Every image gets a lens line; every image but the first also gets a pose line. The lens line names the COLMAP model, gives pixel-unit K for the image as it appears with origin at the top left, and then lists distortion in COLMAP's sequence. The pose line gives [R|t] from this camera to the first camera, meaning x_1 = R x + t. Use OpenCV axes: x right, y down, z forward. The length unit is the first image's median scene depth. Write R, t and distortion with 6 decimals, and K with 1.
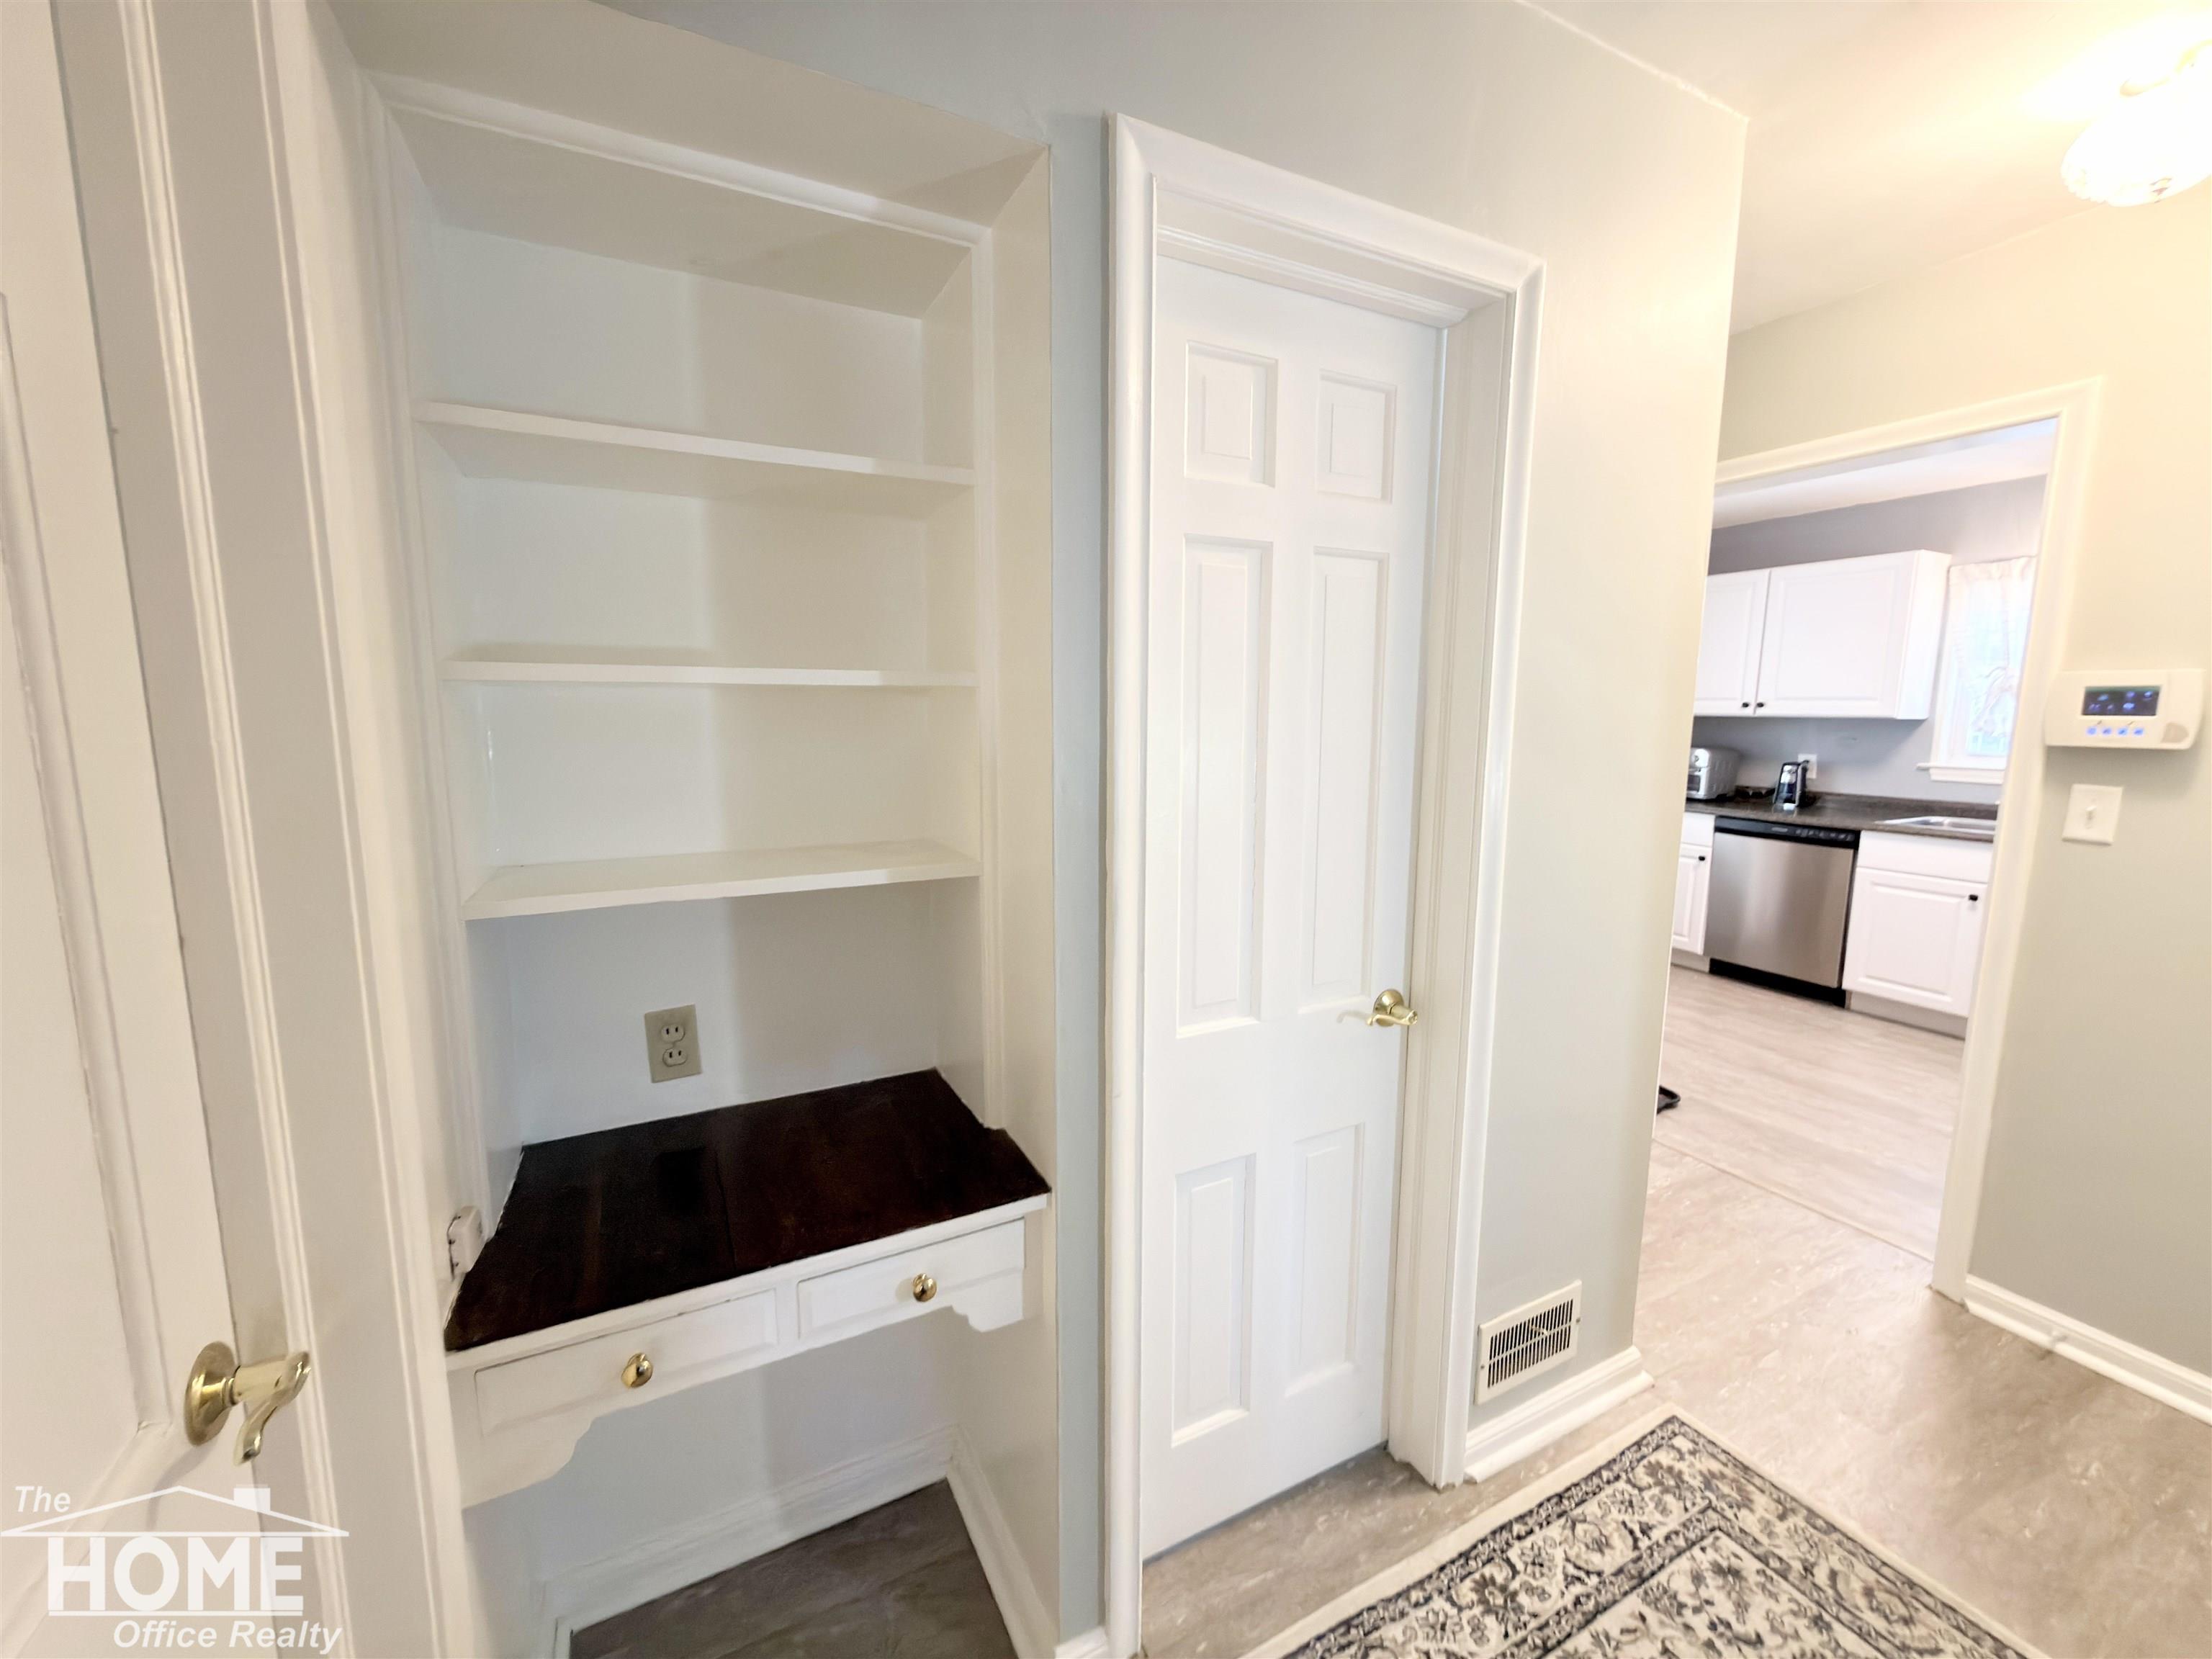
lens RADIAL K [[883.6, 0, 1114.6], [0, 883.6, 814.2], [0, 0, 1]] dist [0.003881, -0.000454]
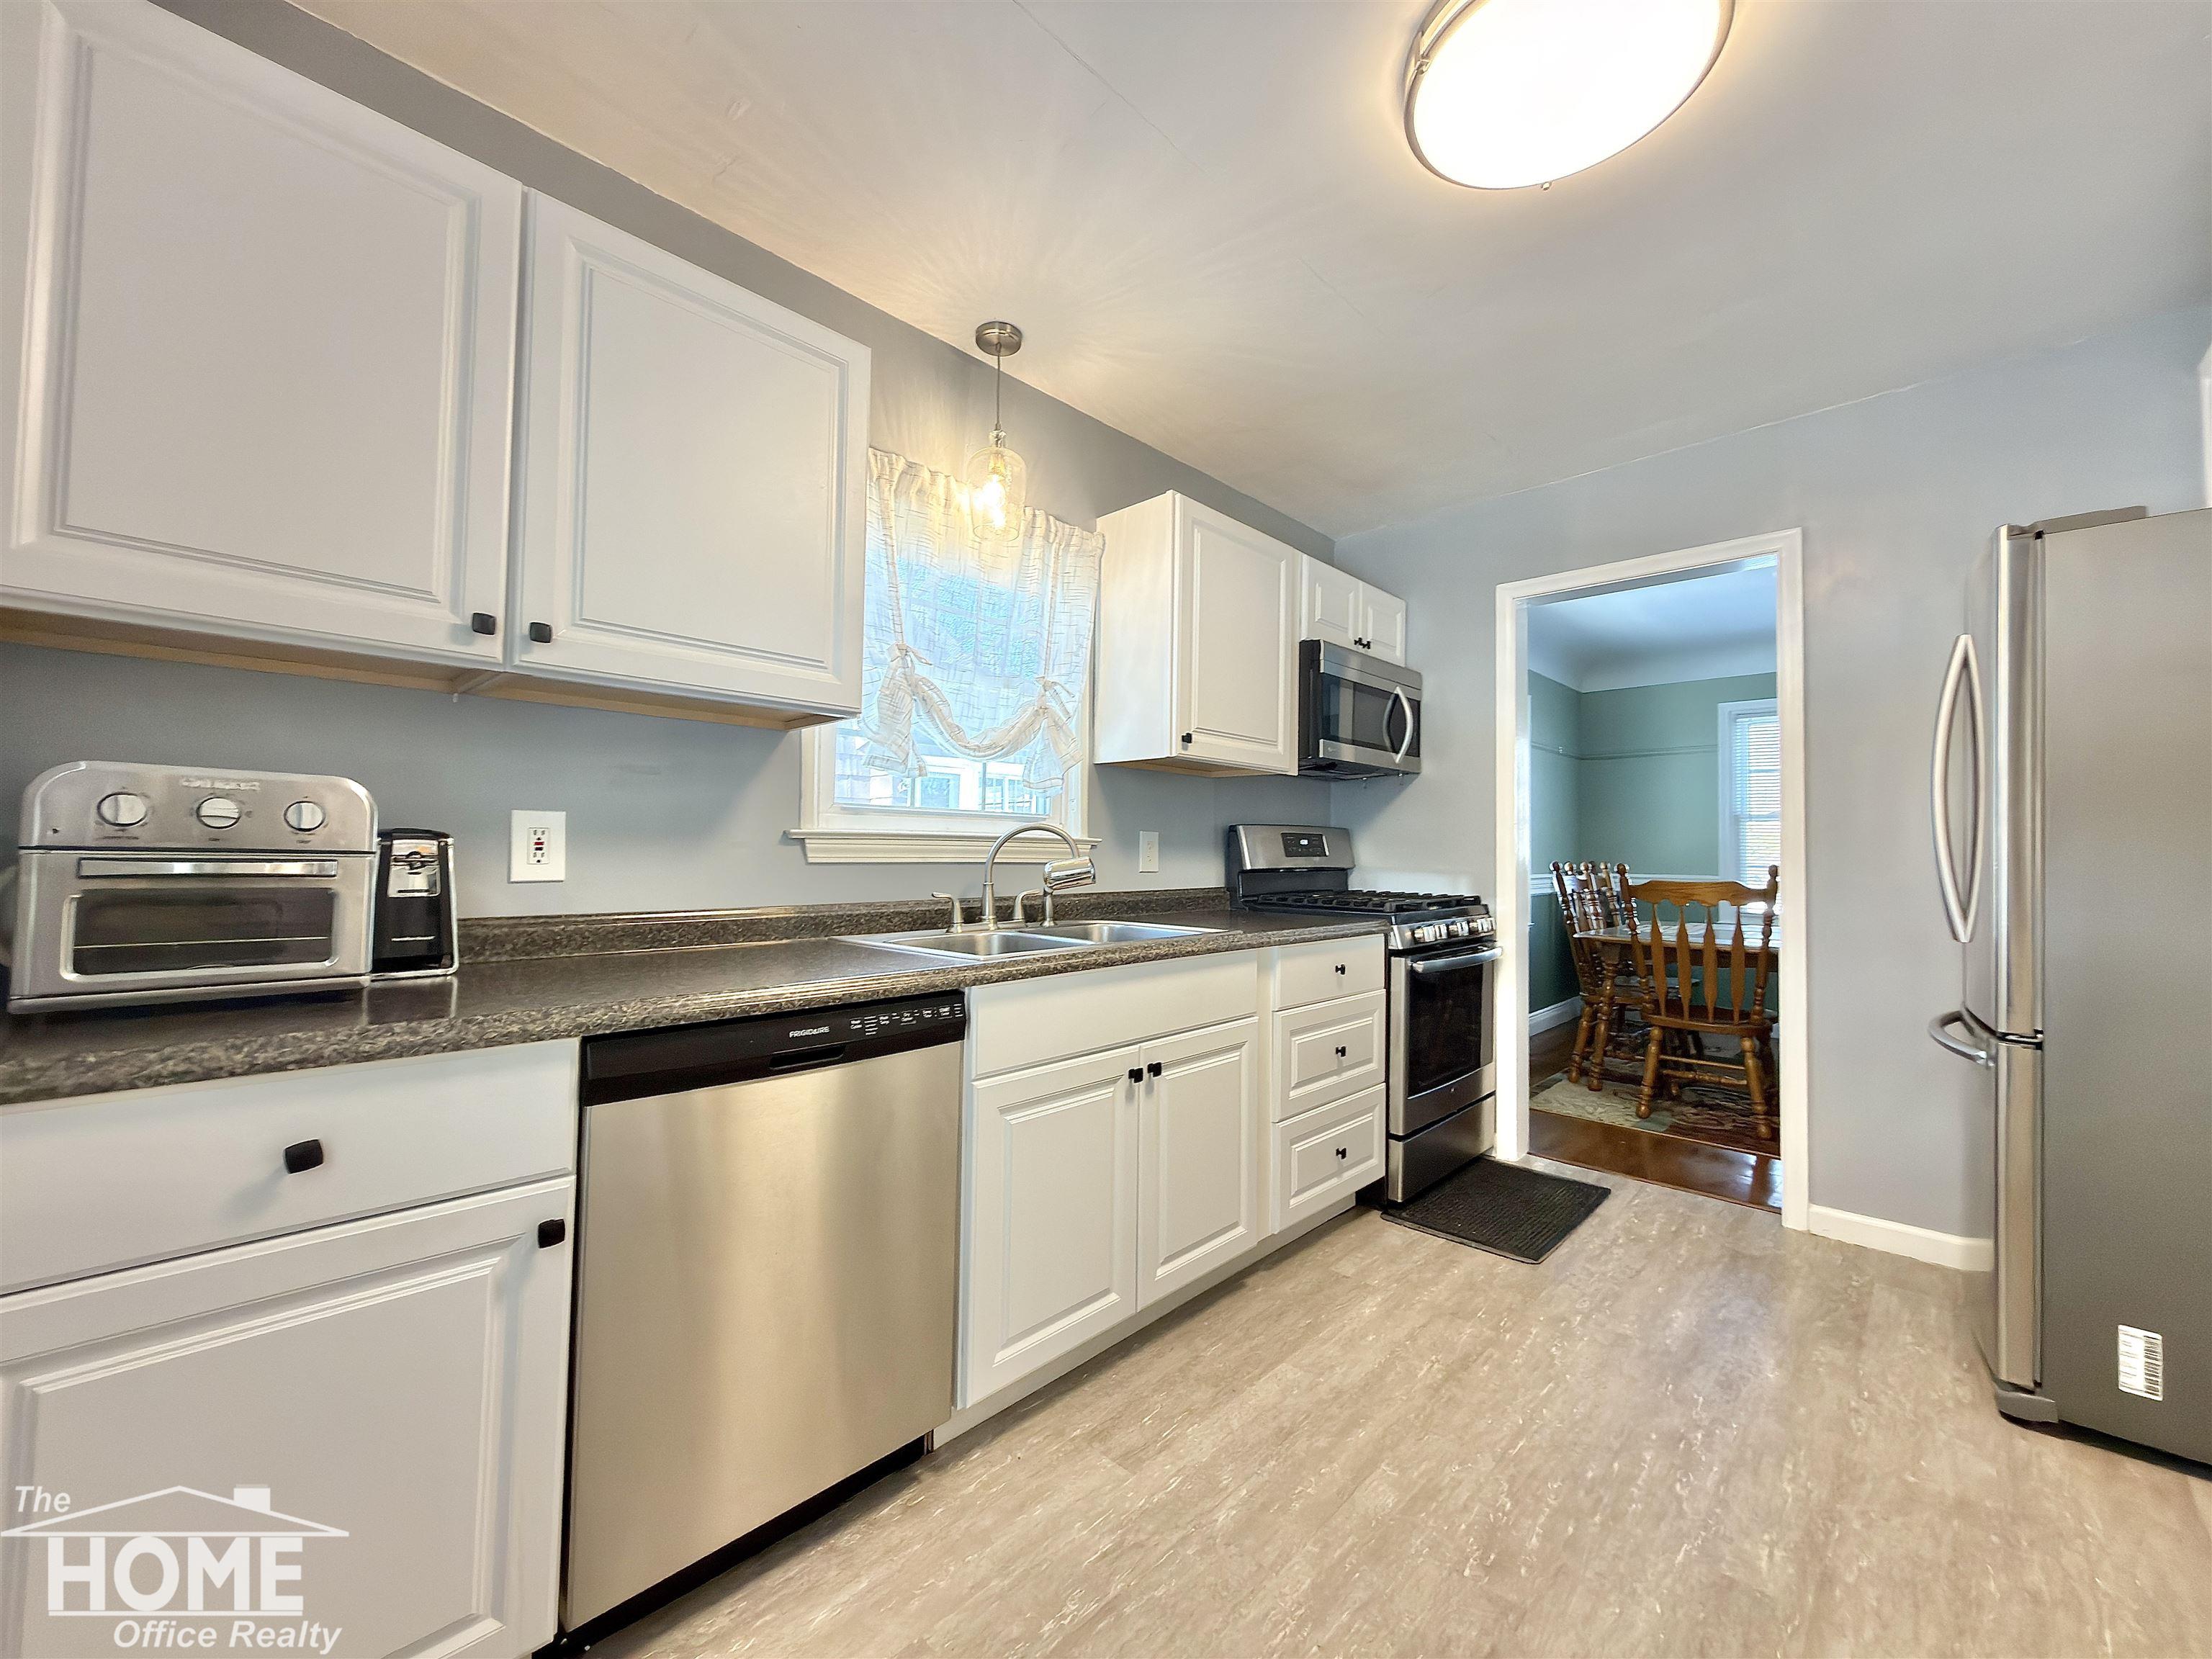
lens RADIAL K [[883.6, 0, 1108.6], [0, 883.6, 830.9], [0, 0, 1]] dist [0.003881, -0.000454]
pose [[-0.324908, 0.017339, 0.945587, 0.429846], [0.107494, 0.994030, 0.018708, -0.047970], [-0.939617, 0.107723, -0.324832, 1.007987]]
